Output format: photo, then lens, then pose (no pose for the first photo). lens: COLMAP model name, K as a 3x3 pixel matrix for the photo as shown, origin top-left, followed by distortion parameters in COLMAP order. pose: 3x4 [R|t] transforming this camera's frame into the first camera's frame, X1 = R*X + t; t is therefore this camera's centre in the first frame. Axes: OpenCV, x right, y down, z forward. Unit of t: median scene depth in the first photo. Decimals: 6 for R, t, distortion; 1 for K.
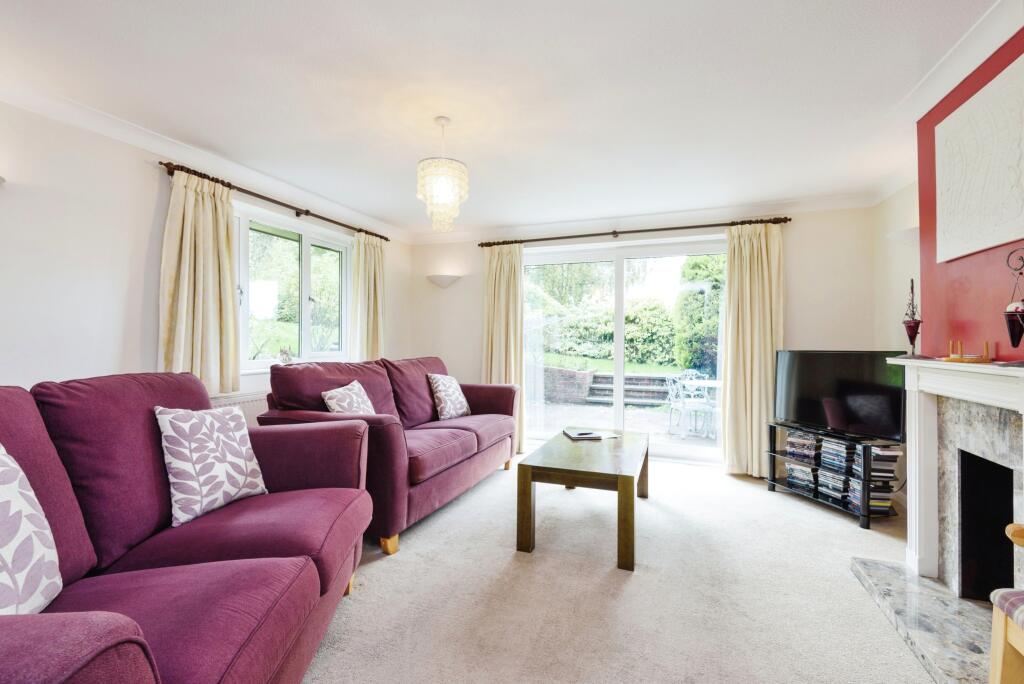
lens RADIAL K [[462.4, 0, 505.3], [0, 462.4, 346.4], [0, 0, 1]] dist [0.043250, -0.025429]
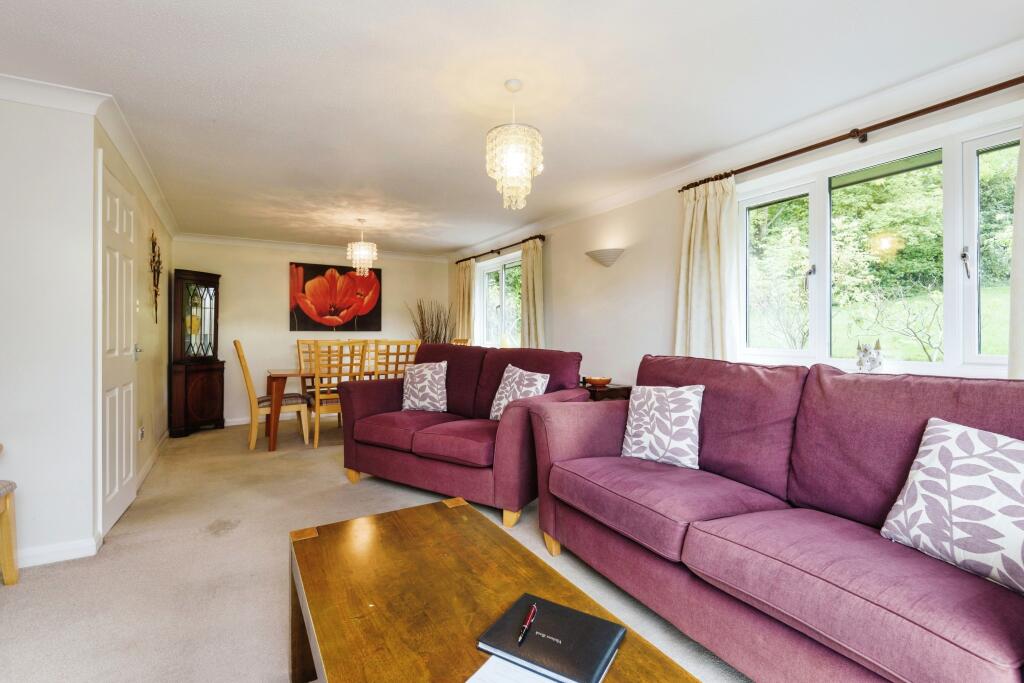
lens RADIAL K [[462.4, 0, 505.3], [0, 462.4, 345.9], [0, 0, 1]] dist [0.043250, -0.025429]
pose [[-0.629103, 0.035178, -0.776526, 0.516158], [-0.002765, 0.998868, 0.047491, -0.031819], [0.777317, 0.032024, -0.628293, 1.361043]]
